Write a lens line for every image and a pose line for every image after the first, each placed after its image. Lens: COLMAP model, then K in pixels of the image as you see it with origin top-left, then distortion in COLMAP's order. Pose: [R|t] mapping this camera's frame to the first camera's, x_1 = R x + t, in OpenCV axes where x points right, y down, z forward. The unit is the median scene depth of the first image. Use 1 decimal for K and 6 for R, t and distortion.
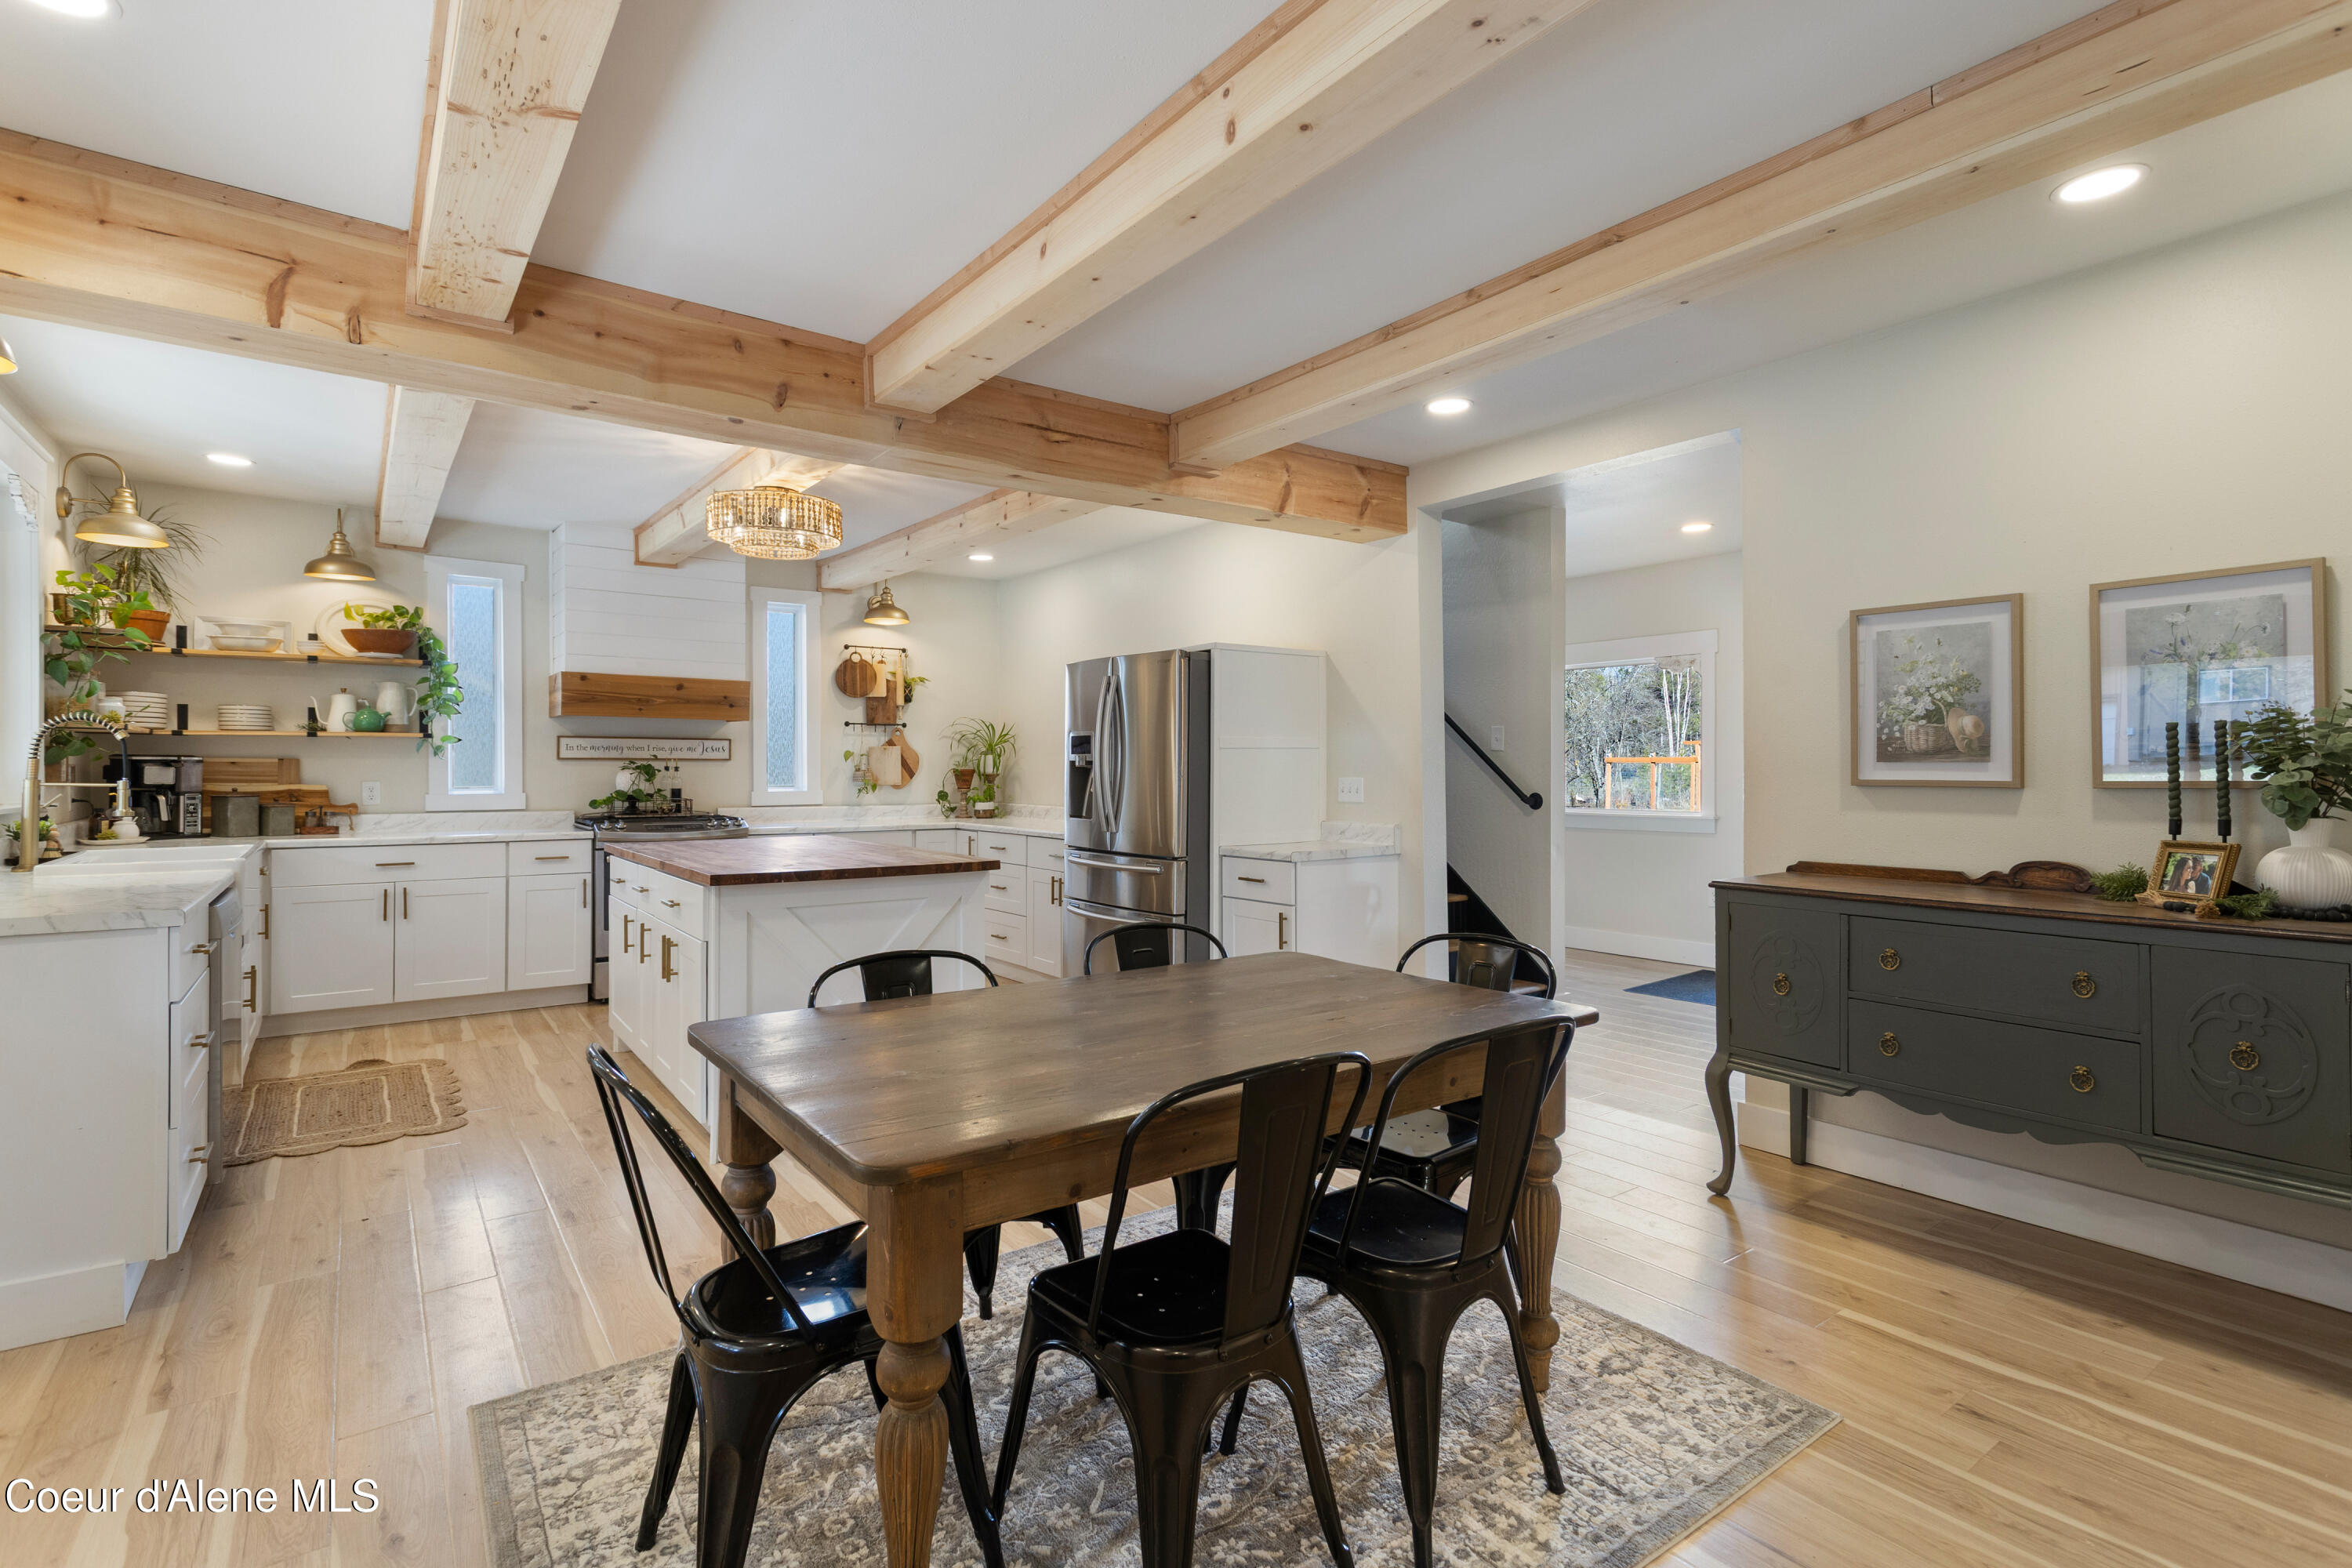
lens RADIAL K [[1138.5, 0, 1194.4], [0, 1138.5, 771.4], [0, 0, 1]] dist [-0.001837, 0.003014]
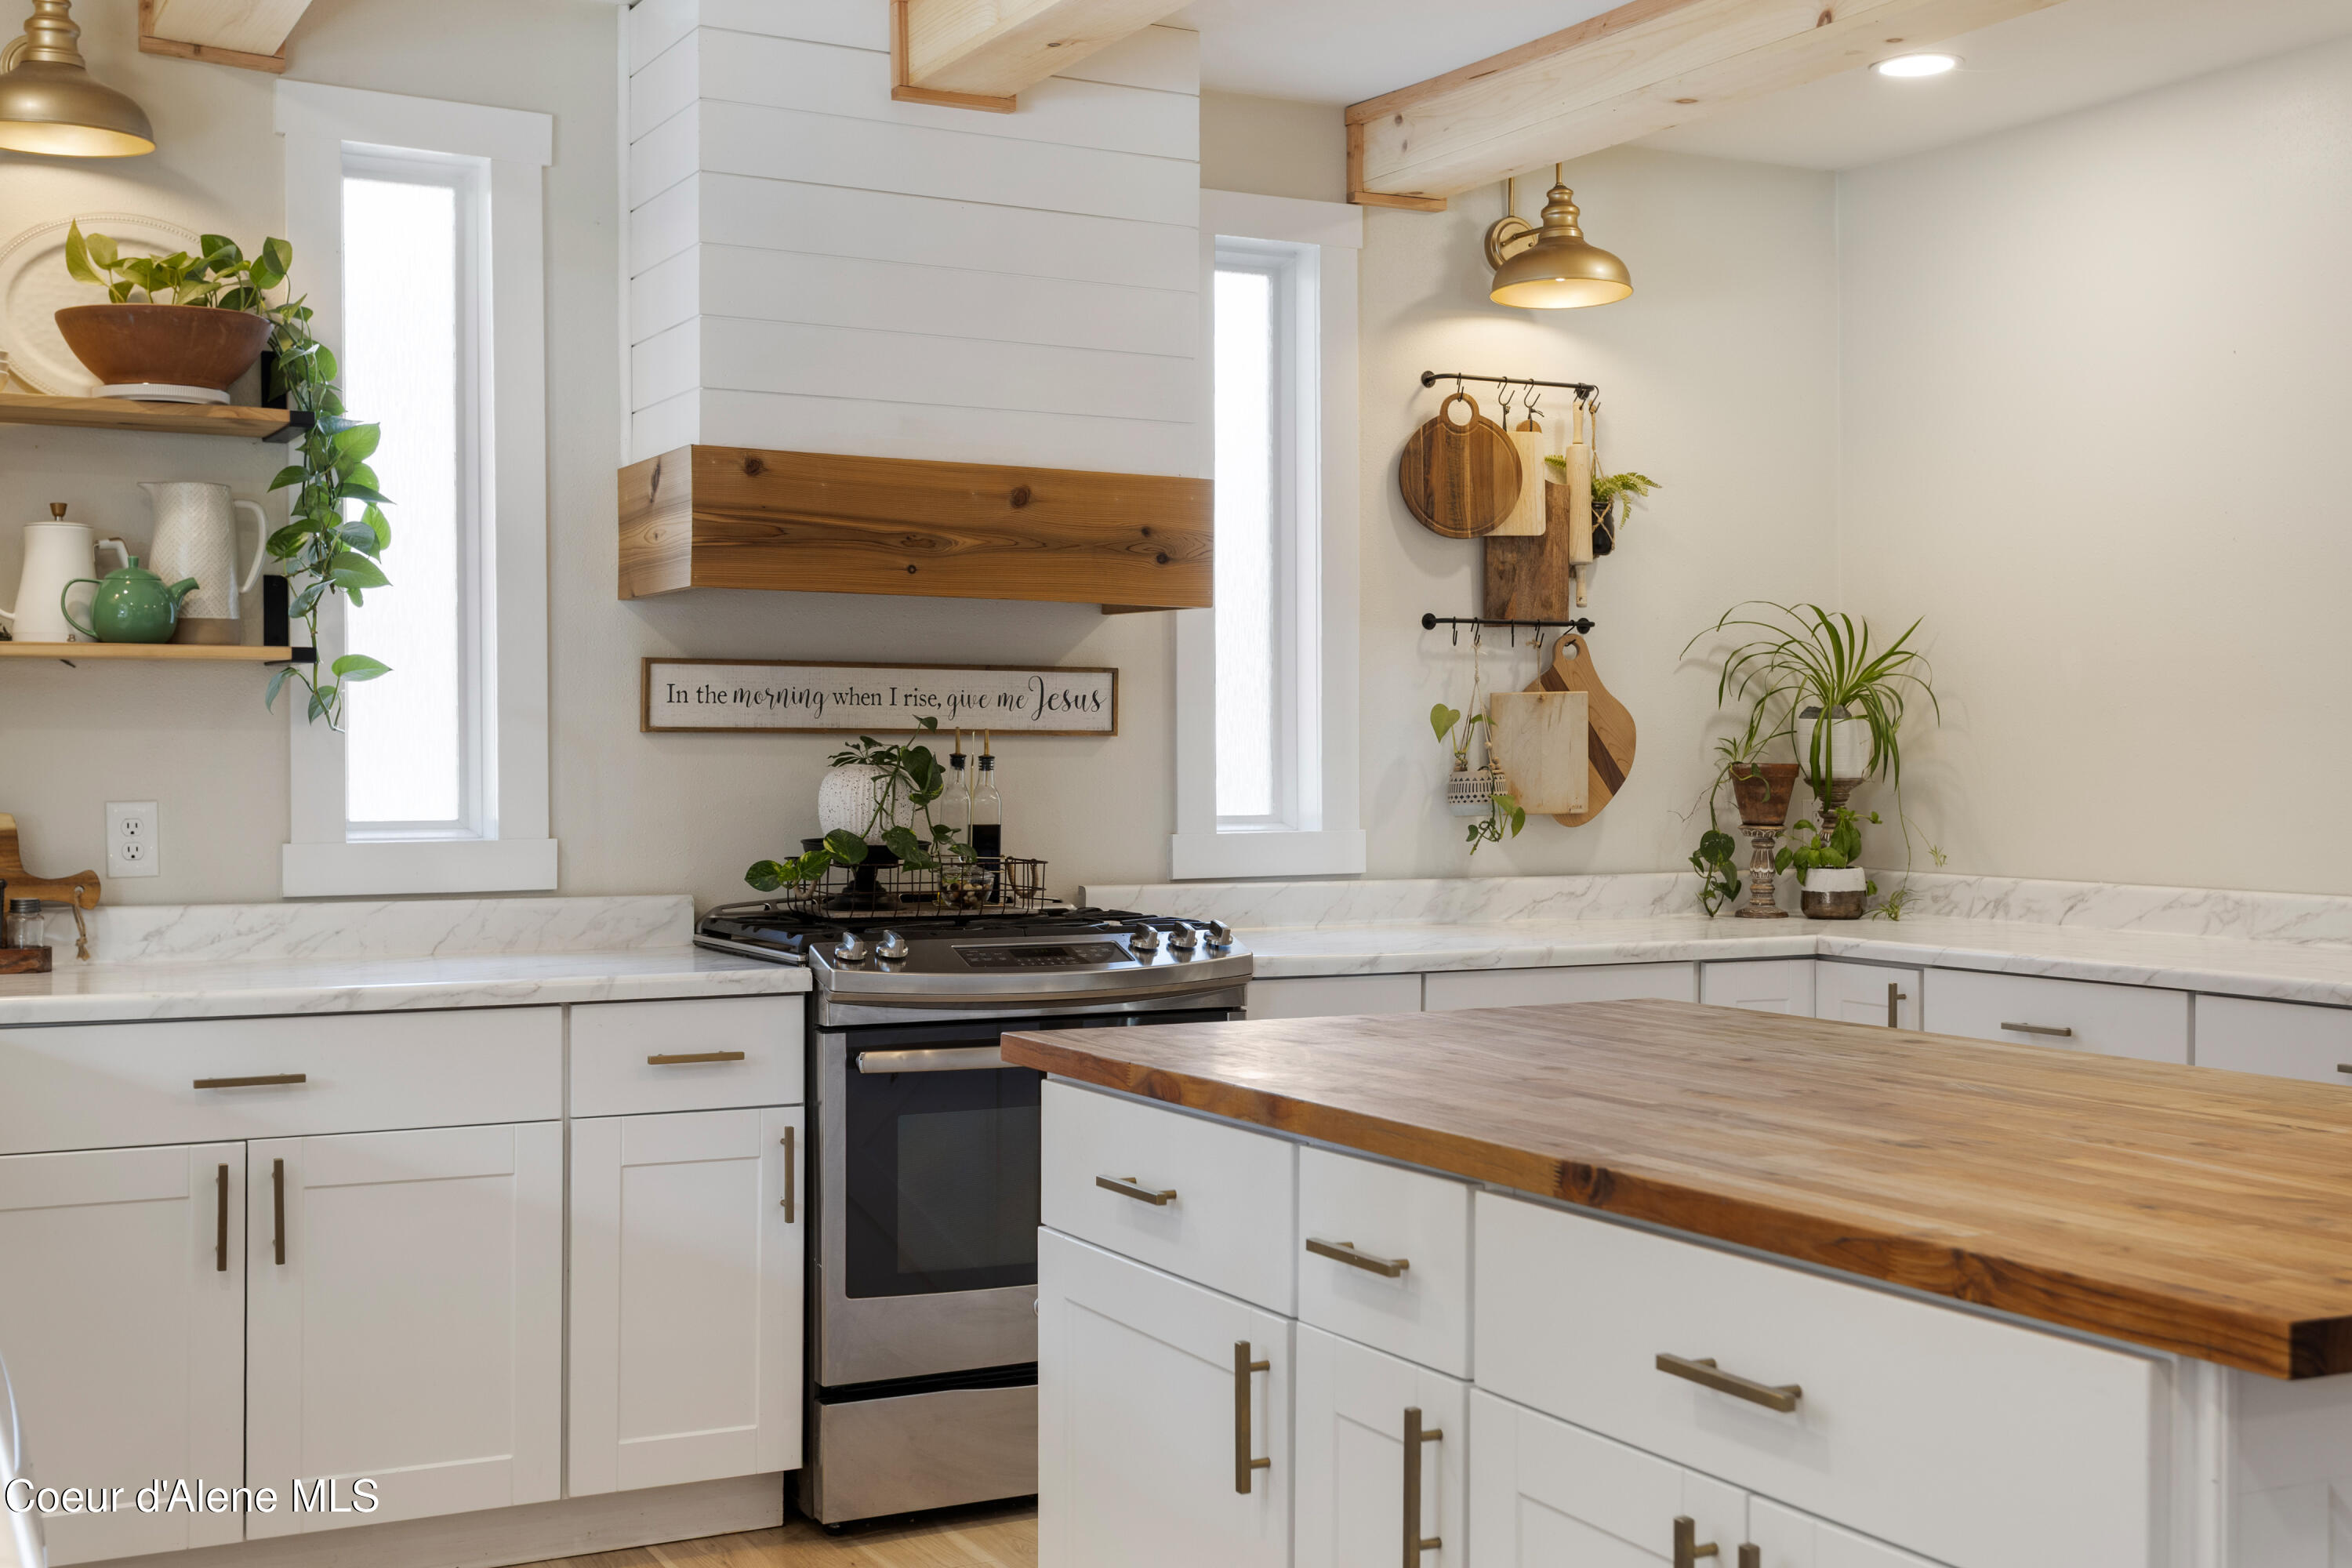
lens RADIAL K [[2661.7, 0, 1170.4], [0, 2661.7, 799.4], [0, 0, 1]] dist [0.021217, 0.000000]
pose [[0.987257, 0.001367, -0.159127, -0.304276], [0.000097, 0.999958, 0.009194, 0.001286], [0.159133, -0.009092, 0.987215, 0.299597]]
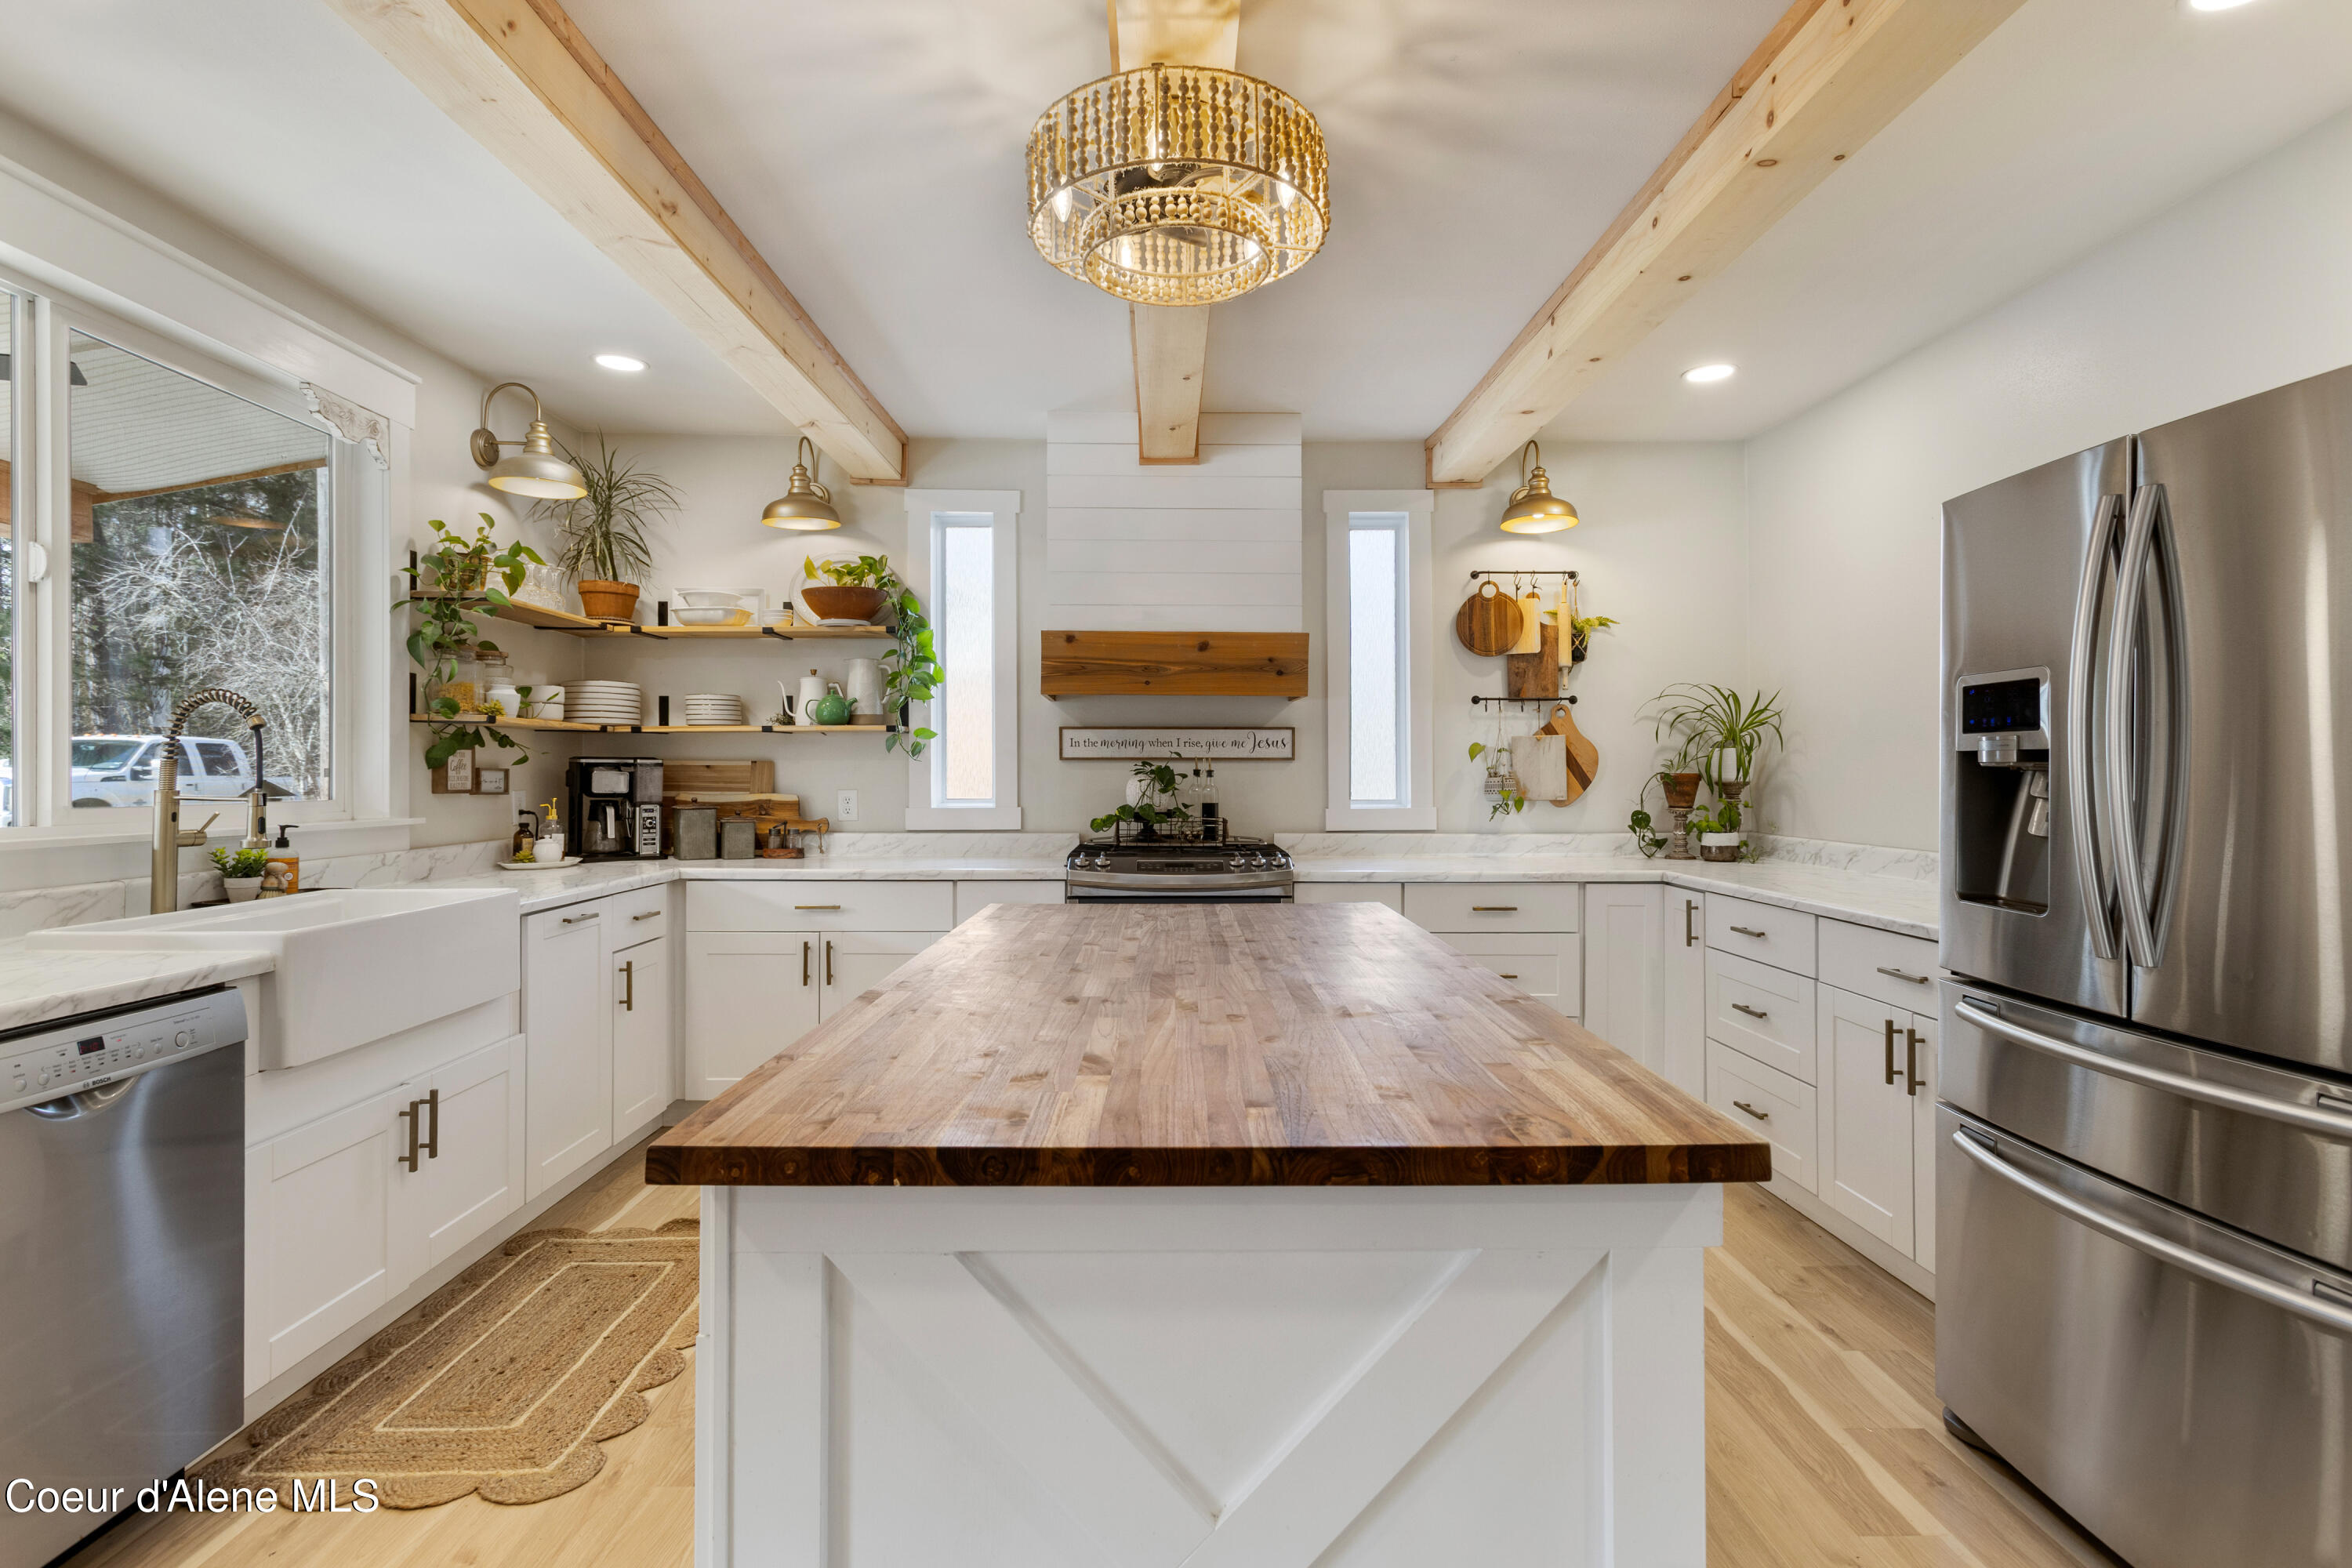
lens RADIAL K [[1138.5, 0, 1173.3], [0, 1138.5, 767.5], [0, 0, 1]] dist [-0.001837, 0.003014]
pose [[0.805249, -0.004219, -0.592922, -0.085428], [-0.000585, 0.999969, -0.007910, -0.000380], [0.592937, 0.006717, 0.805221, 0.482328]]
